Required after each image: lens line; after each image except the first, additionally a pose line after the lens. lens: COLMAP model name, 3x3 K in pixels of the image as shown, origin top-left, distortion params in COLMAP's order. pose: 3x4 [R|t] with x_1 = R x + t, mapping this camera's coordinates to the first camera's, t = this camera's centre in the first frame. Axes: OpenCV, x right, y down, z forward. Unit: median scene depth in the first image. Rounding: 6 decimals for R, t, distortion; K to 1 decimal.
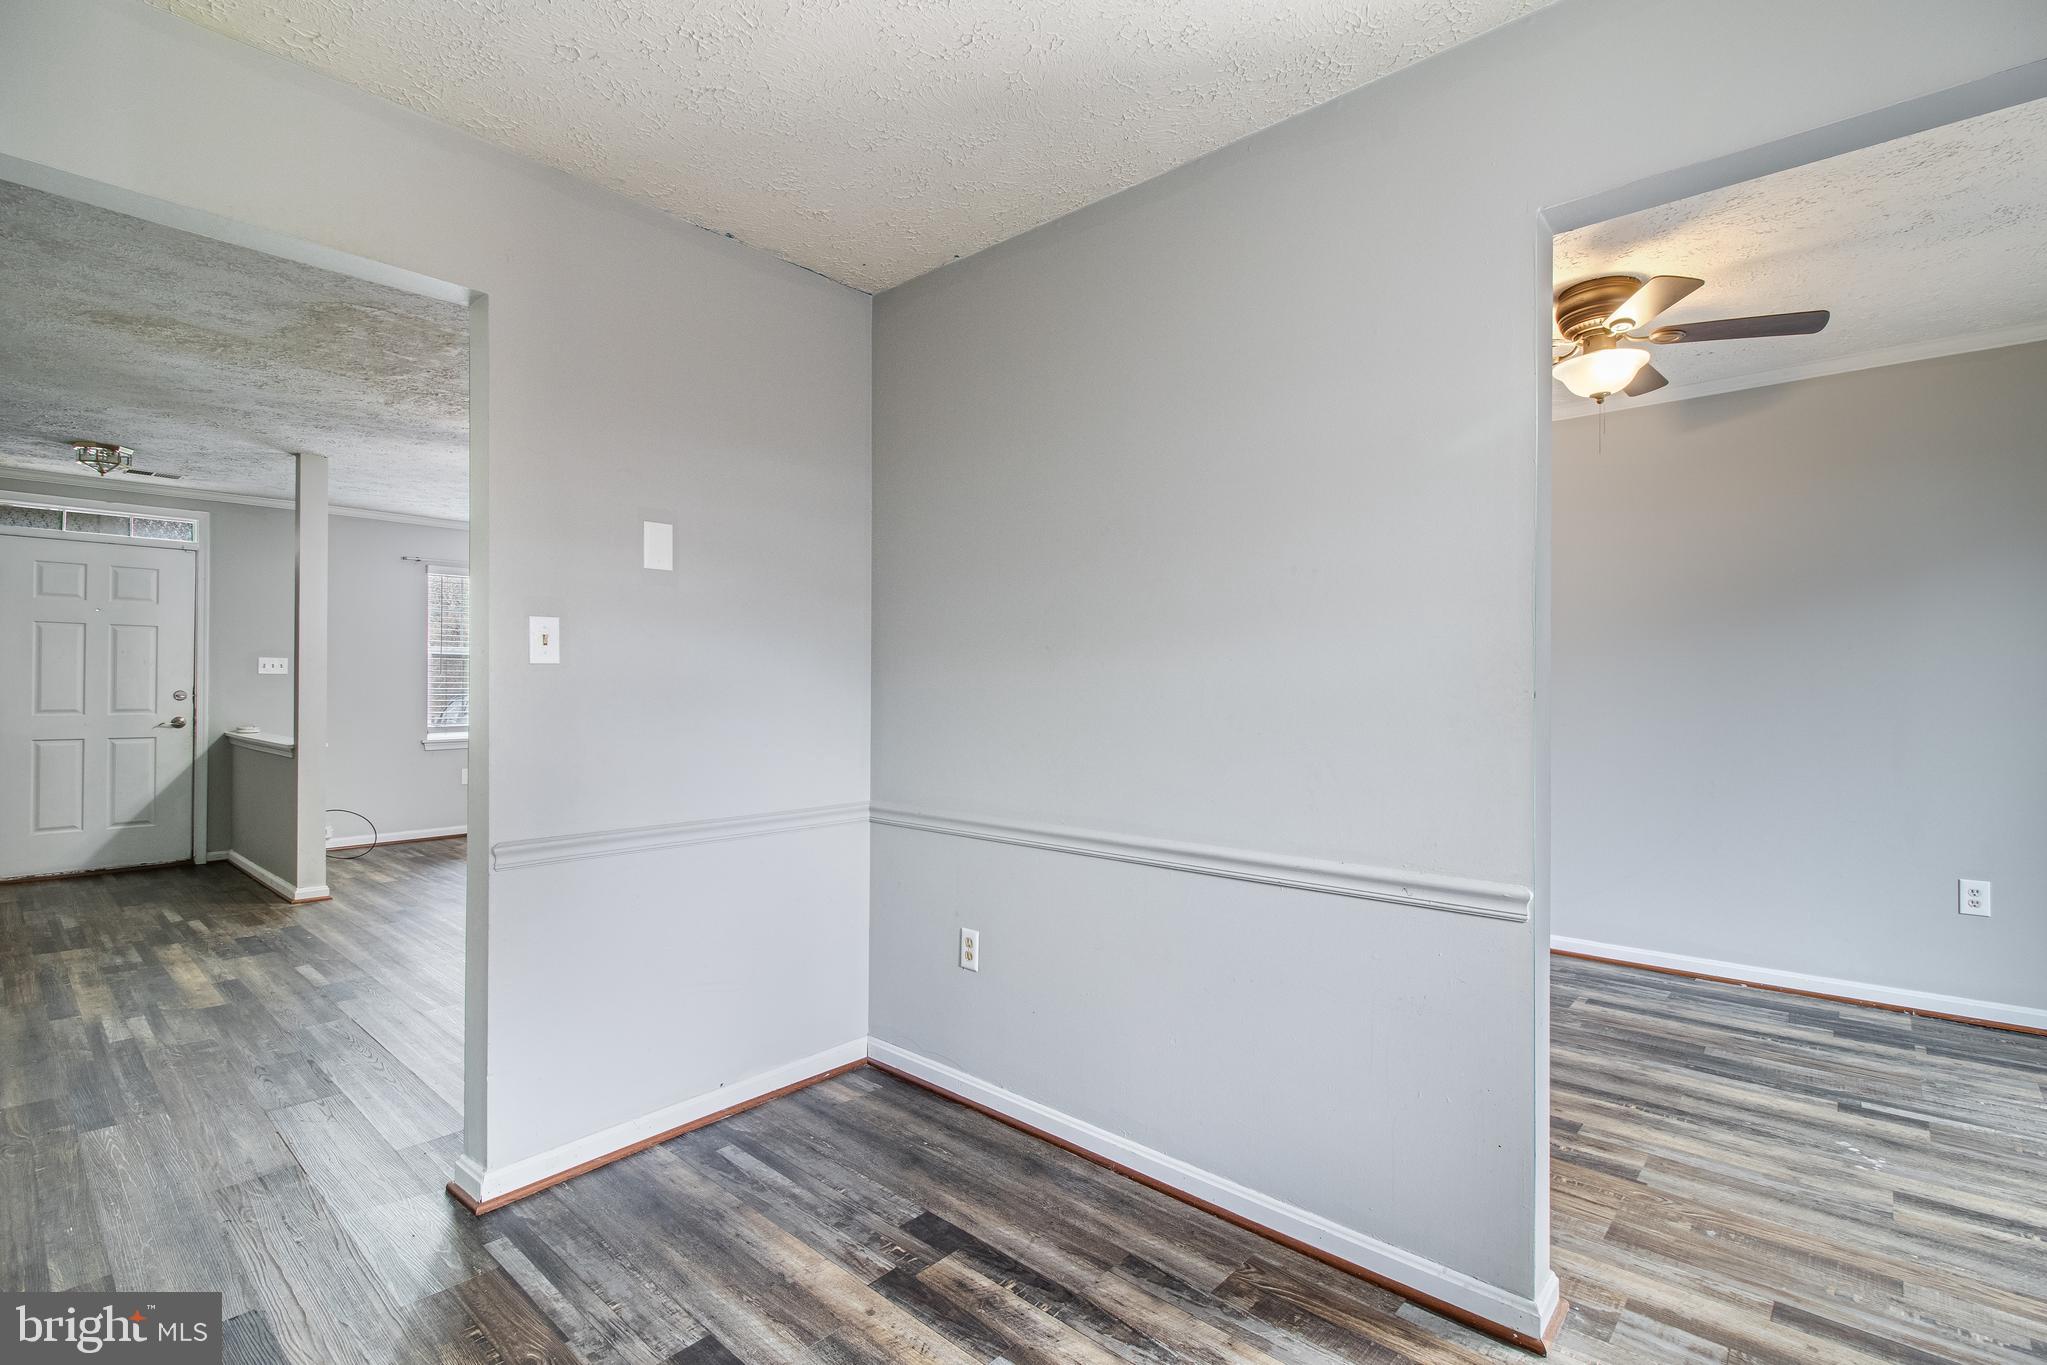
lens RADIAL K [[951.0, 0, 1027.3], [0, 951.0, 687.9], [0, 0, 1]] dist [0.013443, -0.007639]
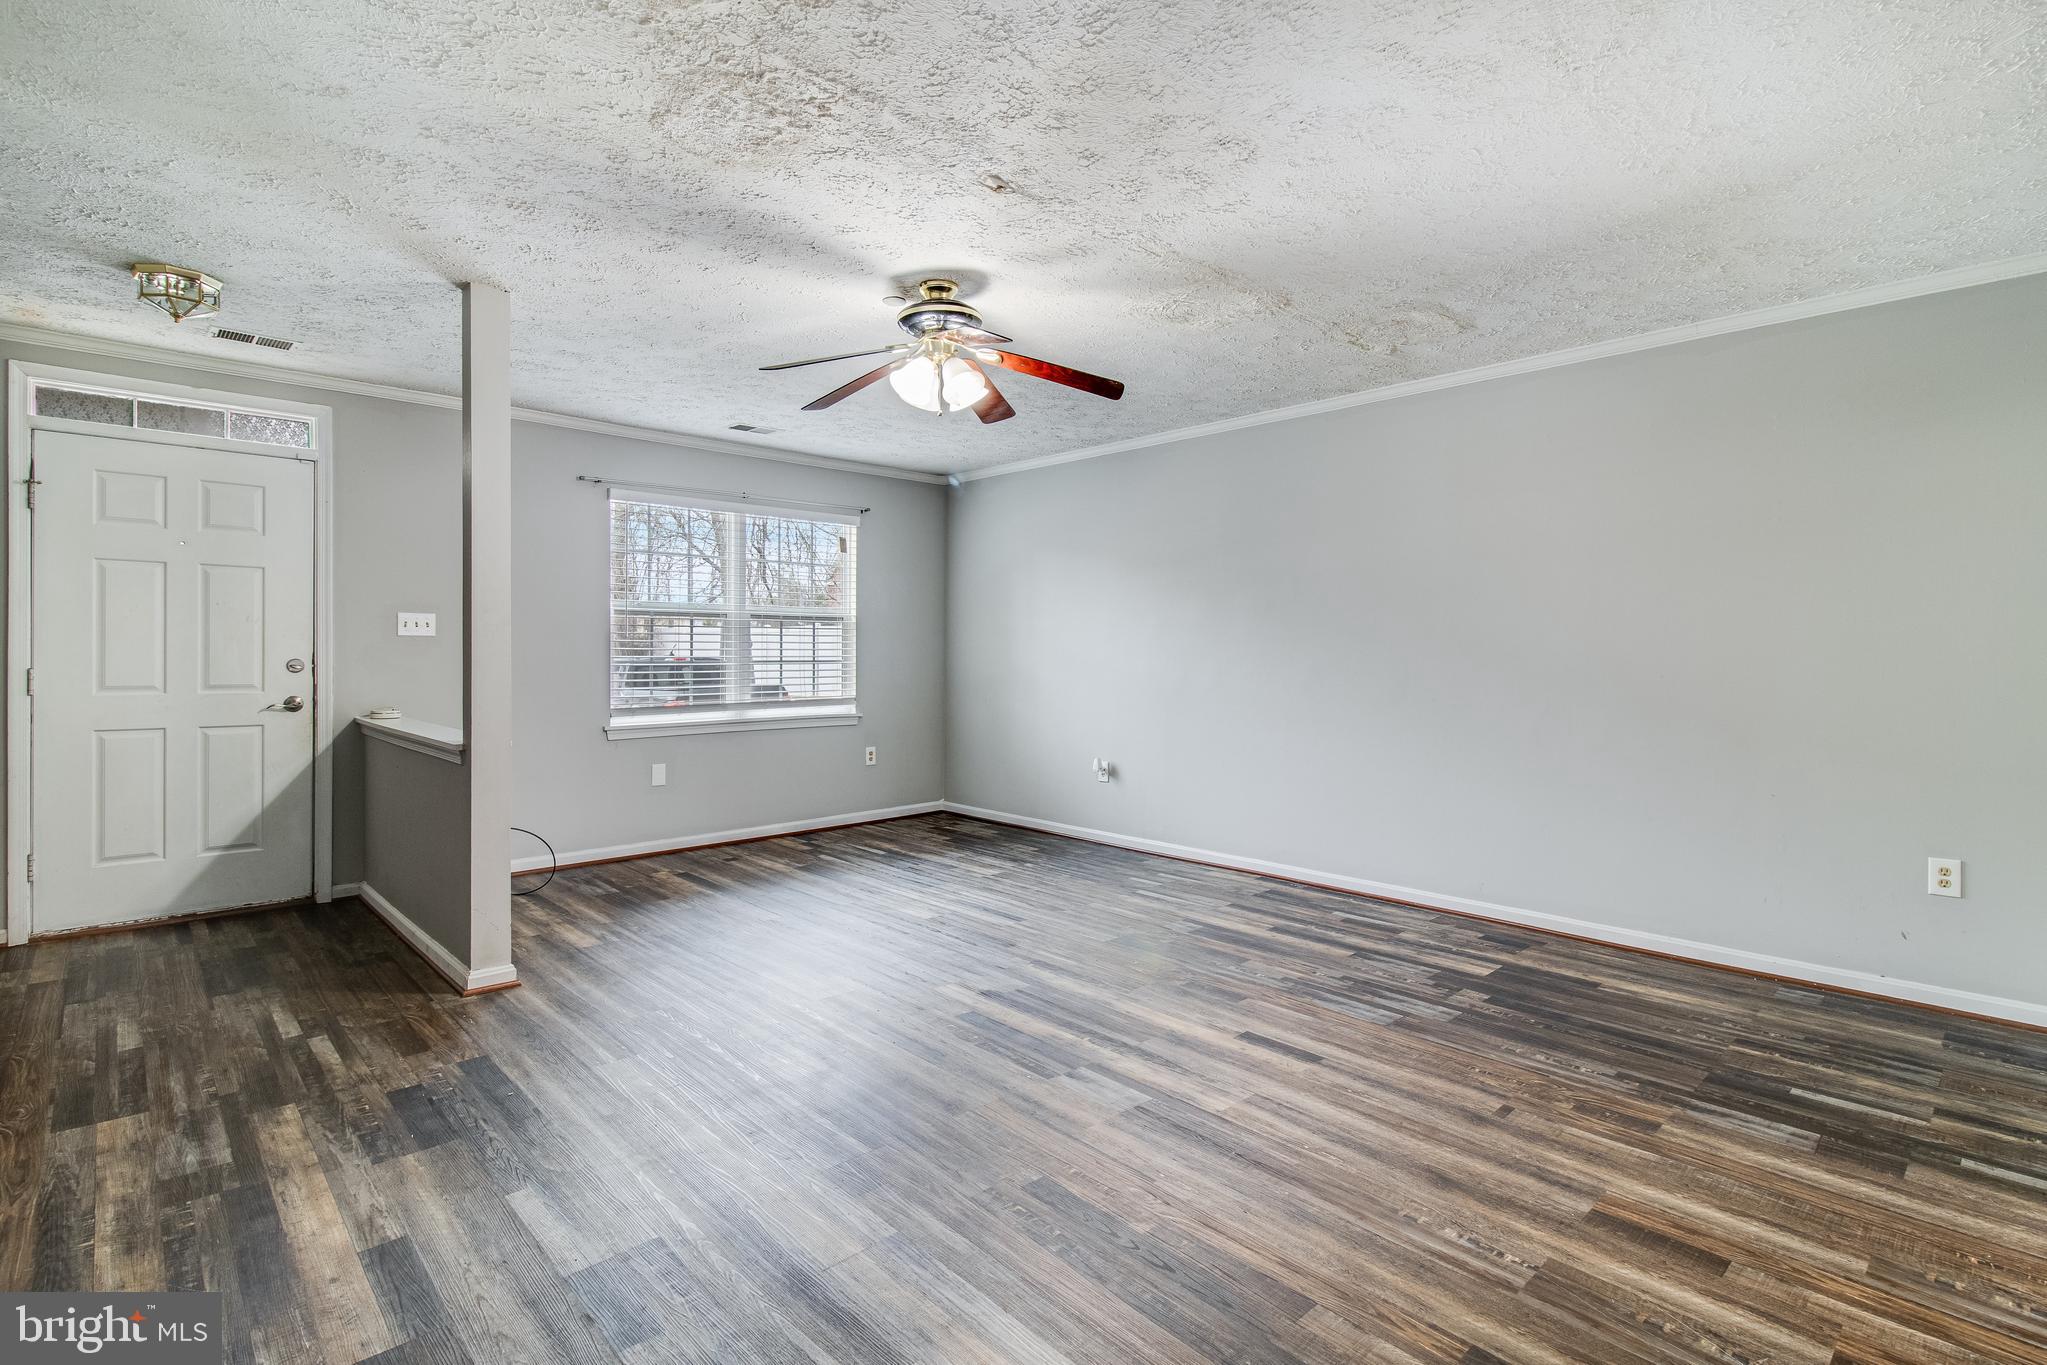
lens RADIAL K [[951.0, 0, 1023.1], [0, 951.0, 670.4], [0, 0, 1]] dist [0.013443, -0.007639]
pose [[0.997166, 0.003904, -0.075133, -0.363230], [-0.002770, 0.999881, 0.015202, -0.000955], [0.075184, -0.014951, 0.997058, 0.412105]]
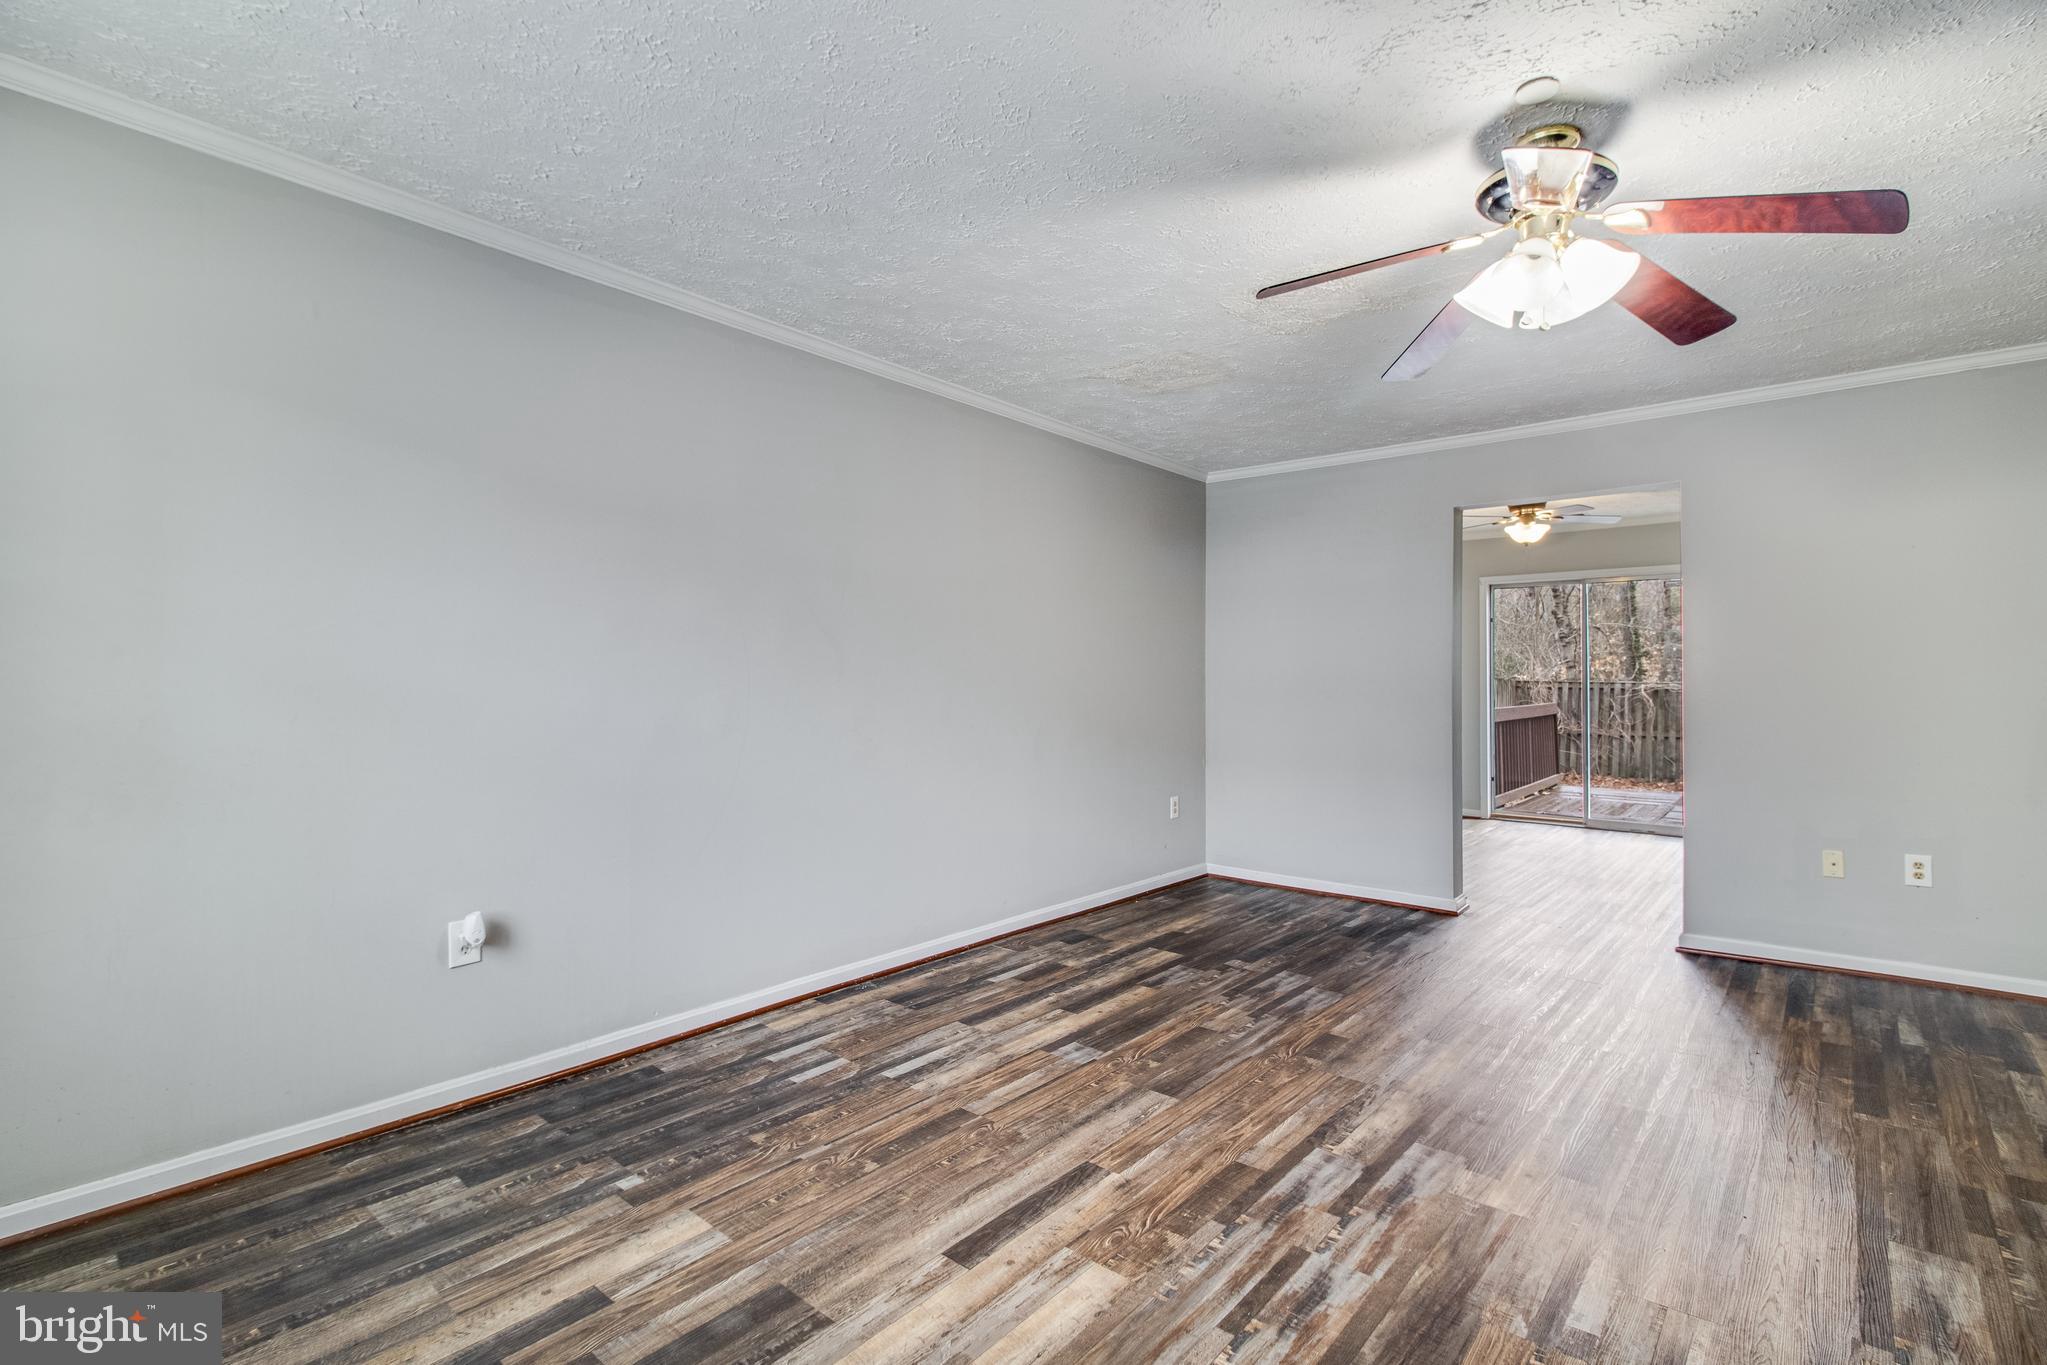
lens RADIAL K [[951.0, 0, 1031.3], [0, 951.0, 666.7], [0, 0, 1]] dist [0.013443, -0.007639]
pose [[-0.036243, 0.009928, 0.999294, -0.899947], [-0.000681, 0.999950, -0.009960, -0.004977], [-0.999343, -0.001042, -0.036235, 1.313358]]
